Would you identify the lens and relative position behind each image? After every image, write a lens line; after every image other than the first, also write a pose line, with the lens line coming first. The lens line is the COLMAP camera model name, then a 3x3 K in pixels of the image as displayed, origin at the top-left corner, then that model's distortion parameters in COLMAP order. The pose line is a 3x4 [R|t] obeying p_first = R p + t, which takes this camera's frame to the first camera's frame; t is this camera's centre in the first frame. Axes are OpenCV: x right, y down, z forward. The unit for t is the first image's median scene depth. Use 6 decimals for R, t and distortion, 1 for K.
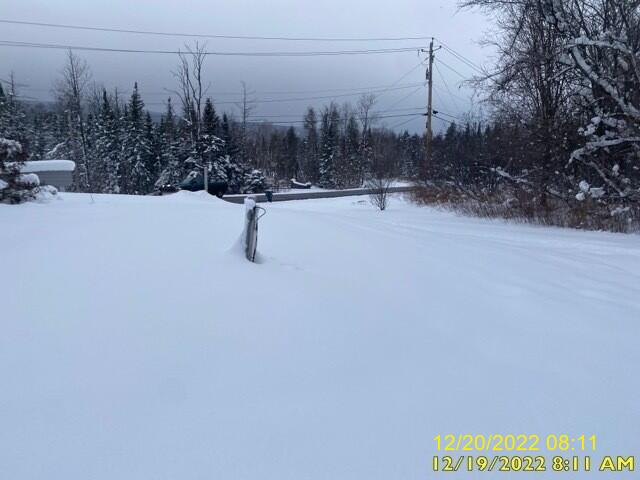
lens RADIAL K [[483.7, 0, 319.3], [0, 483.7, 240.7], [0, 0, 1]] dist [0.021395, -0.035850]
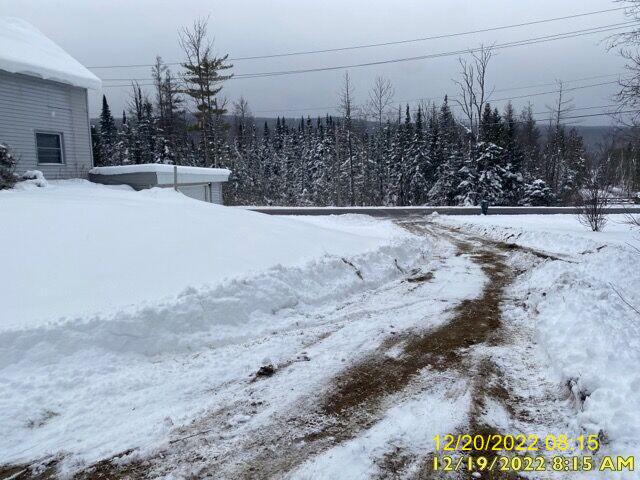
lens RADIAL K [[483.7, 0, 320.3], [0, 483.7, 242.8], [0, 0, 1]] dist [0.021395, -0.035850]
pose [[0.738034, 0.084757, -0.669419, 0.174735], [-0.099472, 0.994907, 0.016300, -0.009943], [0.667391, 0.054558, 0.742706, 0.107517]]
